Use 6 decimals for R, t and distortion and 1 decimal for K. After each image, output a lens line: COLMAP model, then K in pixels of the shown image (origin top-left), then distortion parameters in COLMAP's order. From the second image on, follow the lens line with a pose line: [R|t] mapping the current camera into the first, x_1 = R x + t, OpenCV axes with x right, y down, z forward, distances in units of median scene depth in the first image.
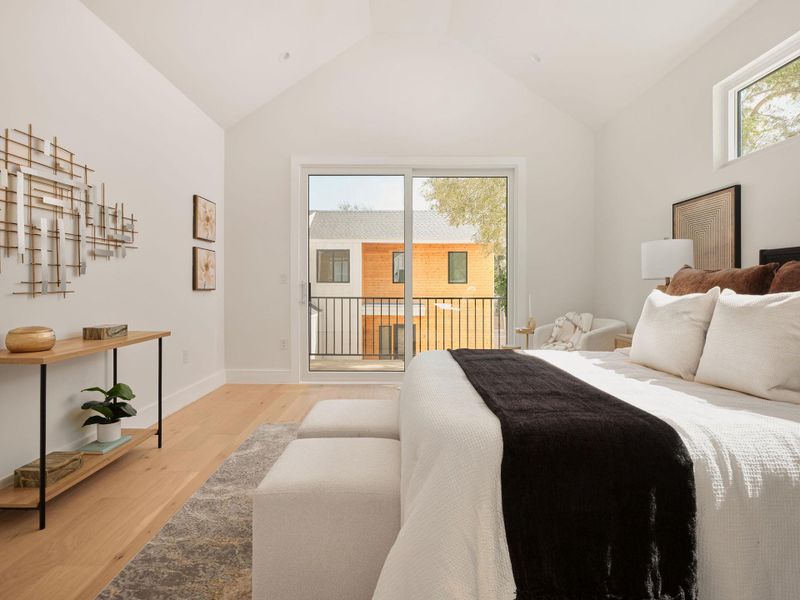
lens RADIAL K [[435.2, 0, 400.9], [0, 435.2, 296.9], [0, 0, 1]] dist [0.013002, 0.000068]
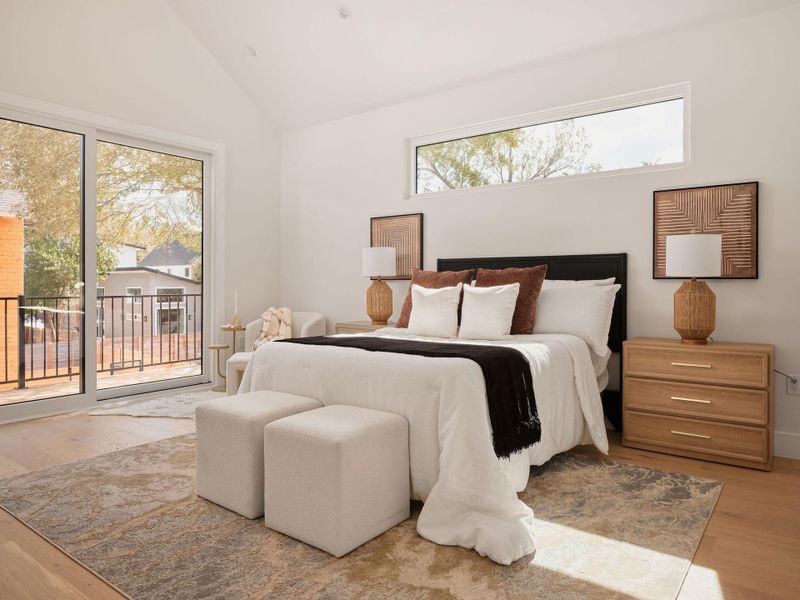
lens RADIAL K [[565.3, 0, 398.5], [0, 565.3, 294.5], [0, 0, 1]] dist [0.083525, -0.003730]
pose [[0.607237, -0.010357, 0.794453, -0.739352], [0.013768, 0.999902, 0.002512, 0.008612], [-0.794401, 0.009412, 0.607320, -0.072765]]
